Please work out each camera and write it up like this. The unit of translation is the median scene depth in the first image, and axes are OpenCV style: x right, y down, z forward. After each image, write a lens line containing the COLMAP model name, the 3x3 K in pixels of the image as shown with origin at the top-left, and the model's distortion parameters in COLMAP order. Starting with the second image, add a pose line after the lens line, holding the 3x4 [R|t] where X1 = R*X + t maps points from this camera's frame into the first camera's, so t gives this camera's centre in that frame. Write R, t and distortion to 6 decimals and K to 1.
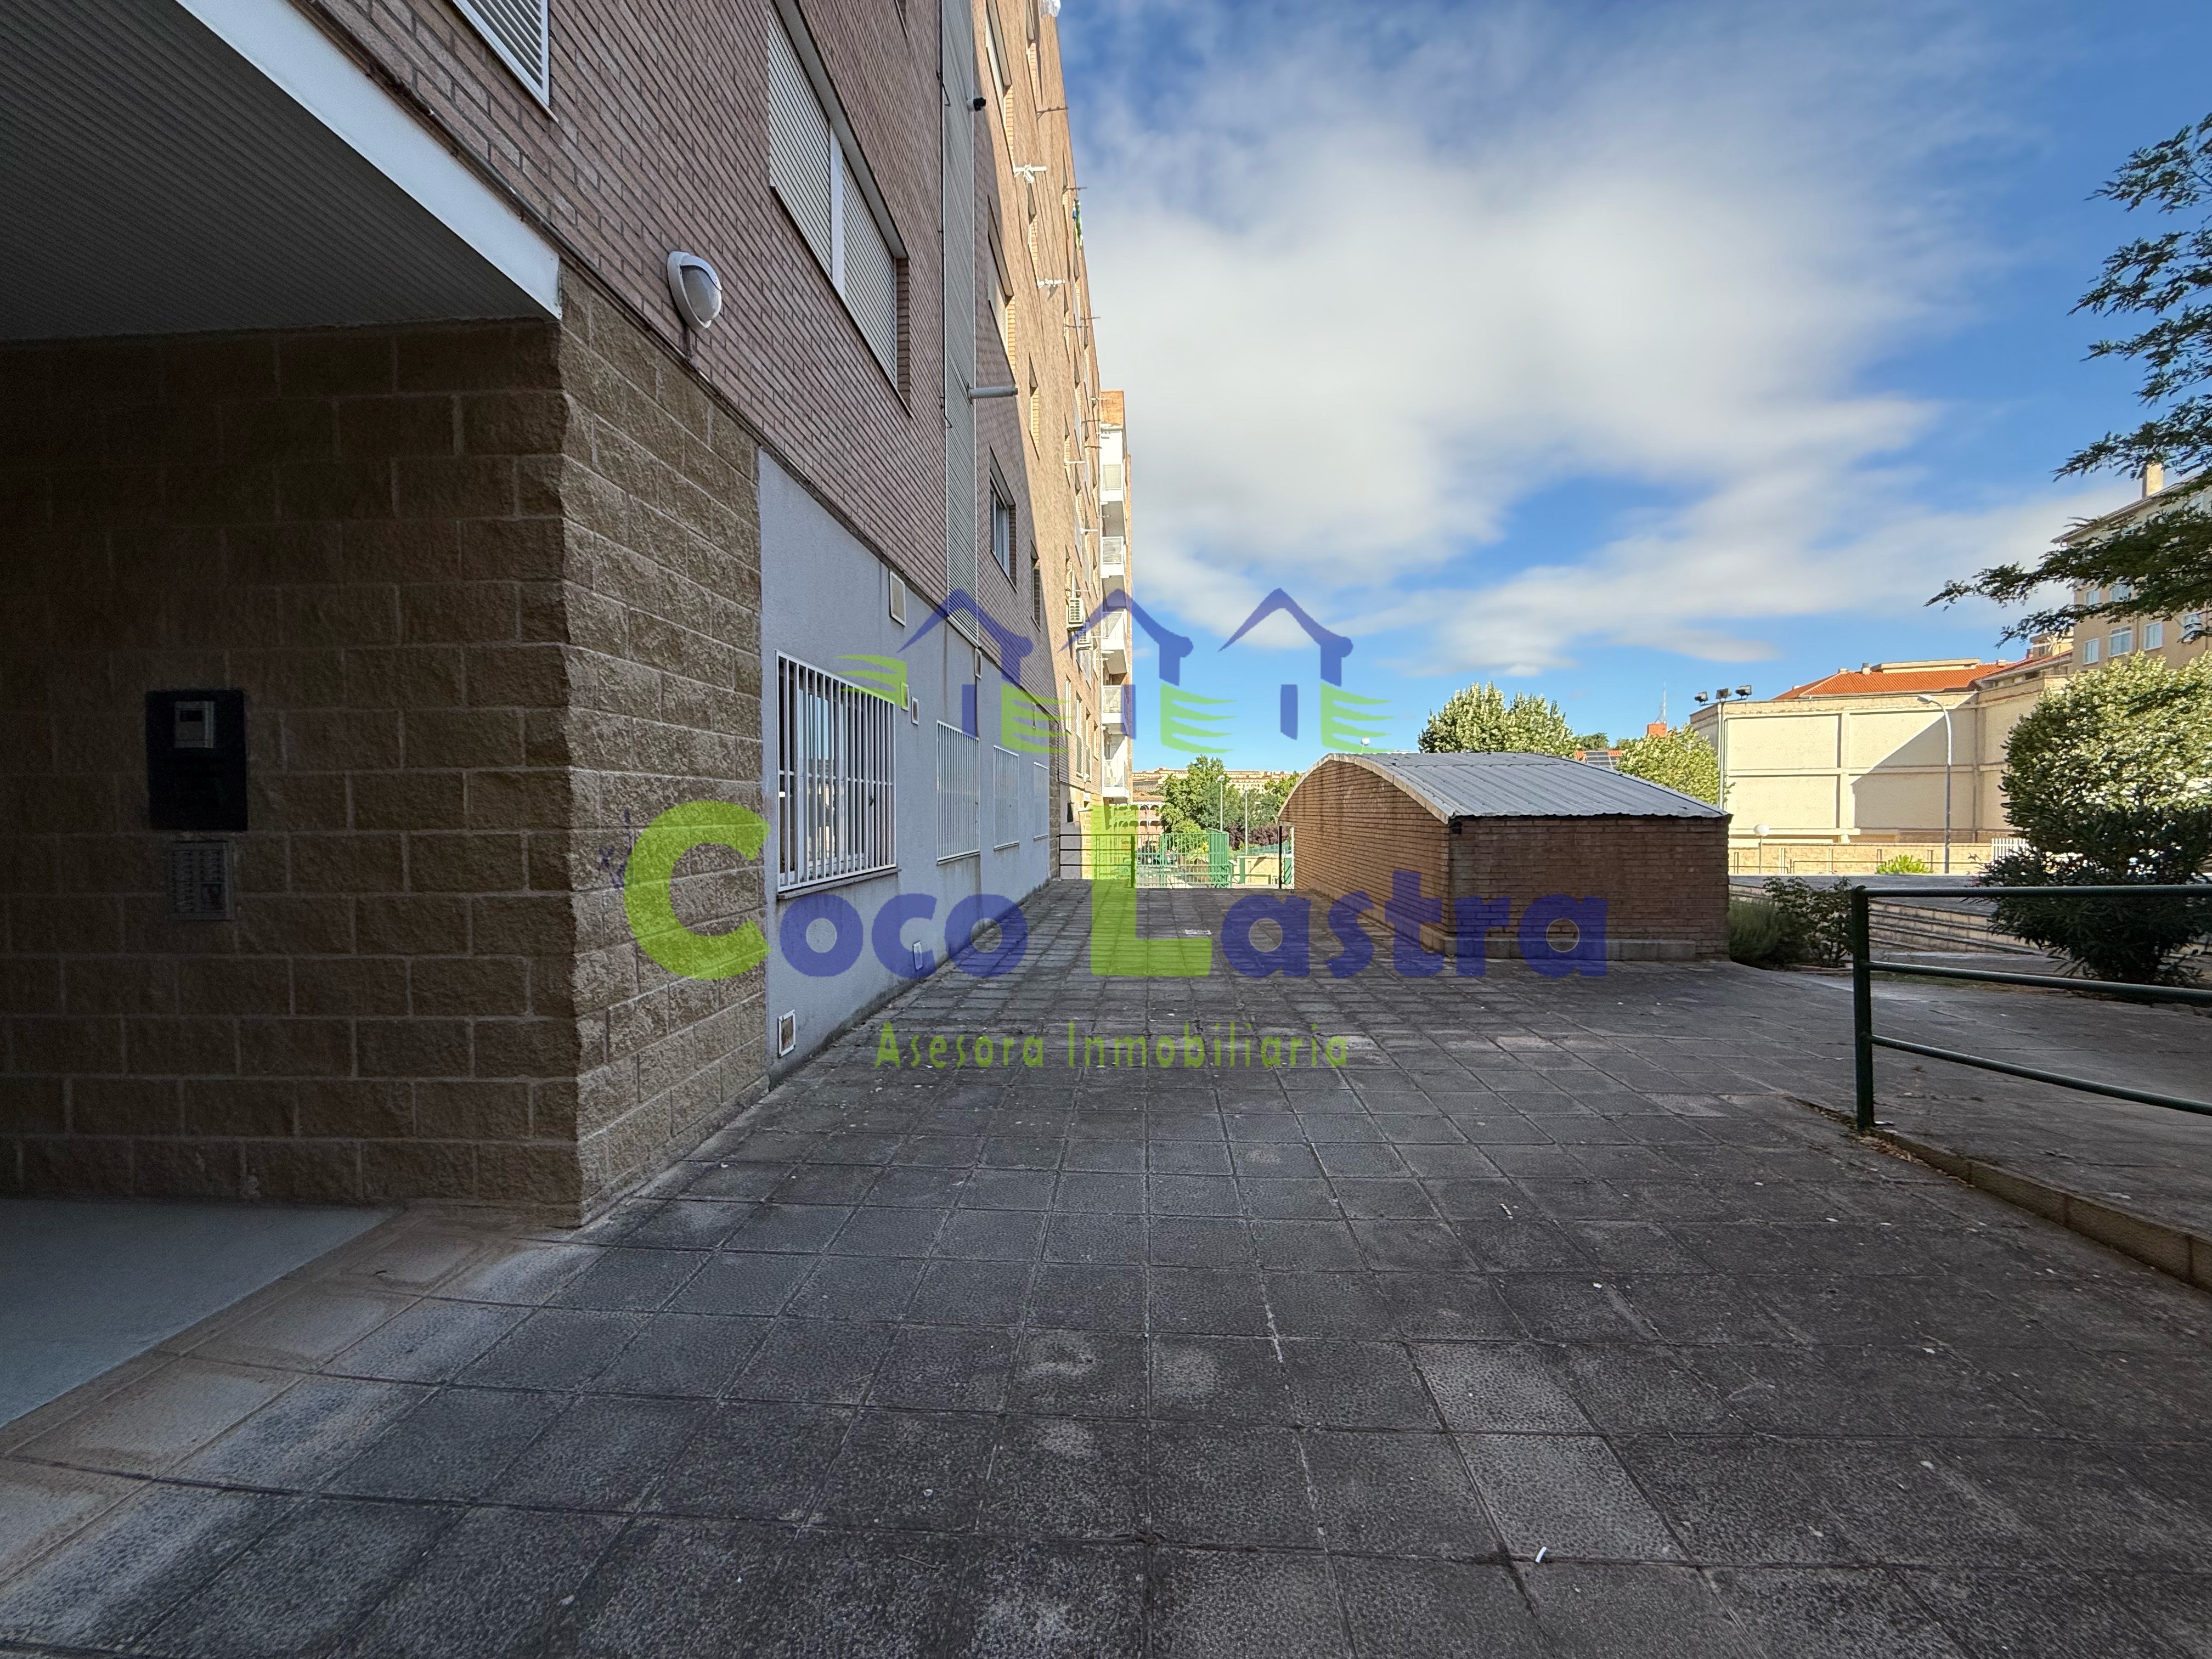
lens RADIAL K [[874.4, 0, 1094.1], [0, 874.4, 833.9], [0, 0, 1]] dist [-0.001625, 0.000173]
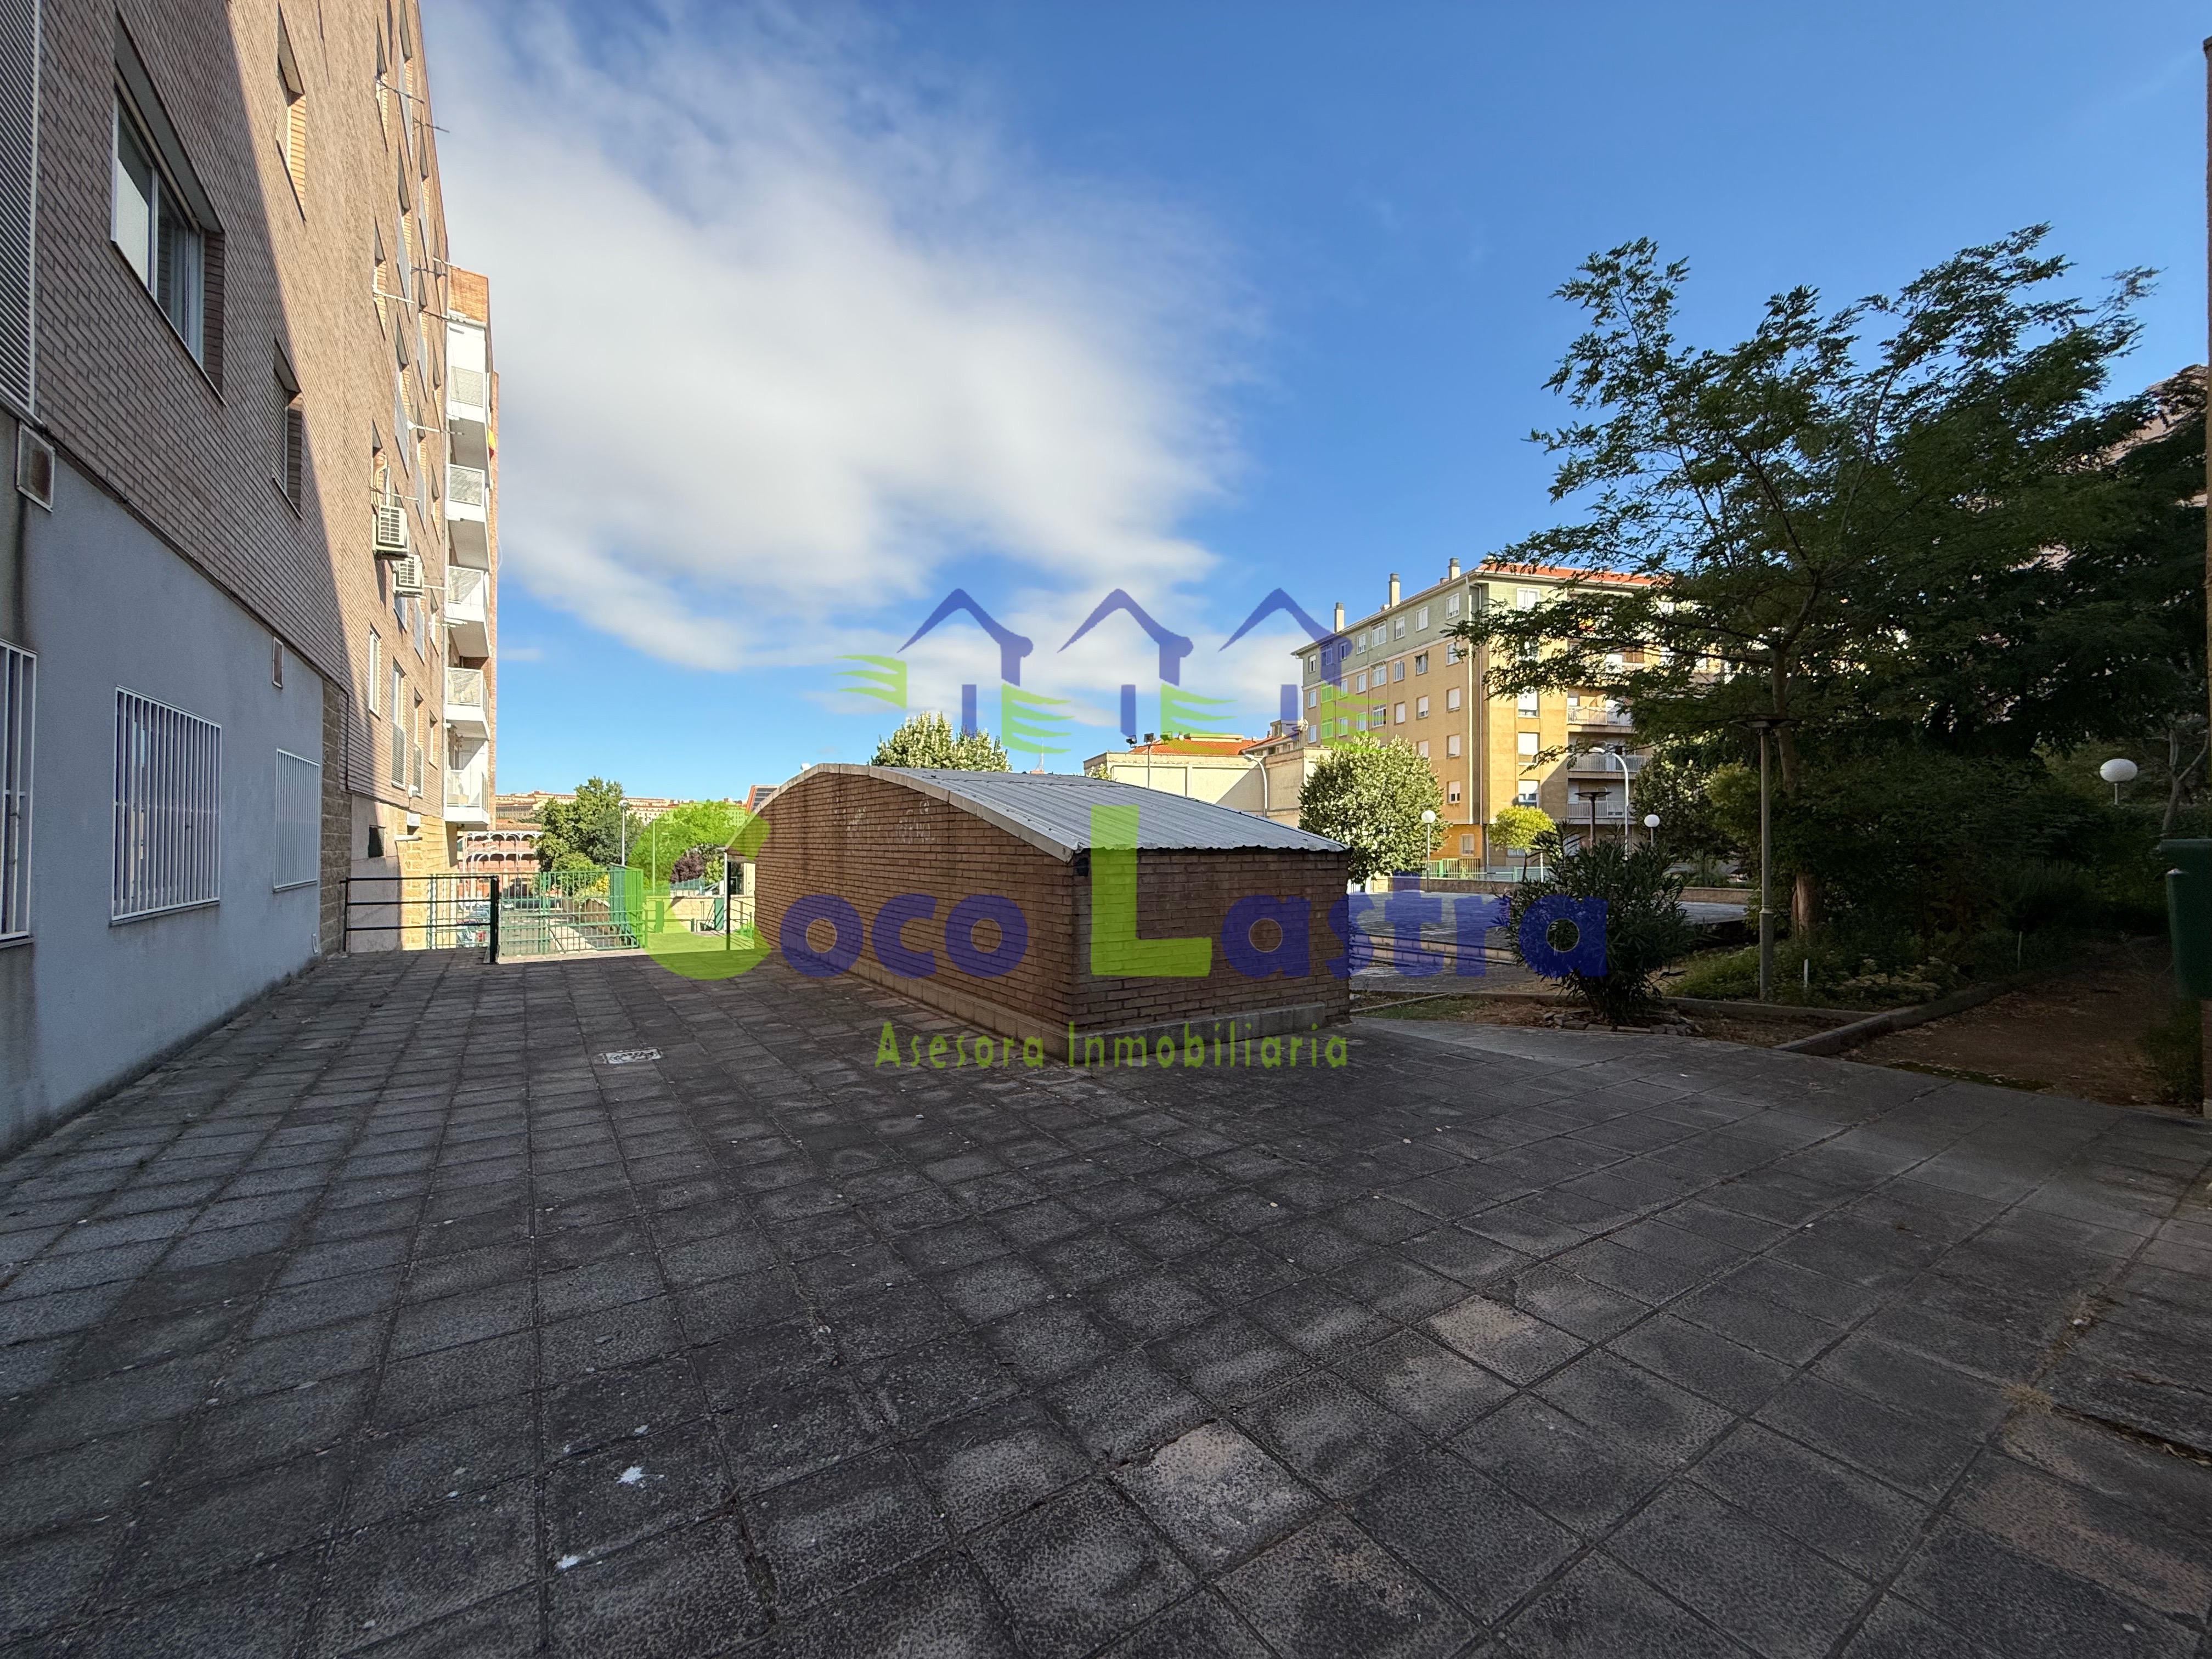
lens RADIAL K [[874.4, 0, 1094.1], [0, 874.4, 833.9], [0, 0, 1]] dist [-0.001625, 0.000173]
pose [[0.799288, 0.011961, 0.600829, 0.006508], [0.010541, 0.999369, -0.033918, -0.002876], [-0.600855, 0.033443, 0.798658, 0.141896]]
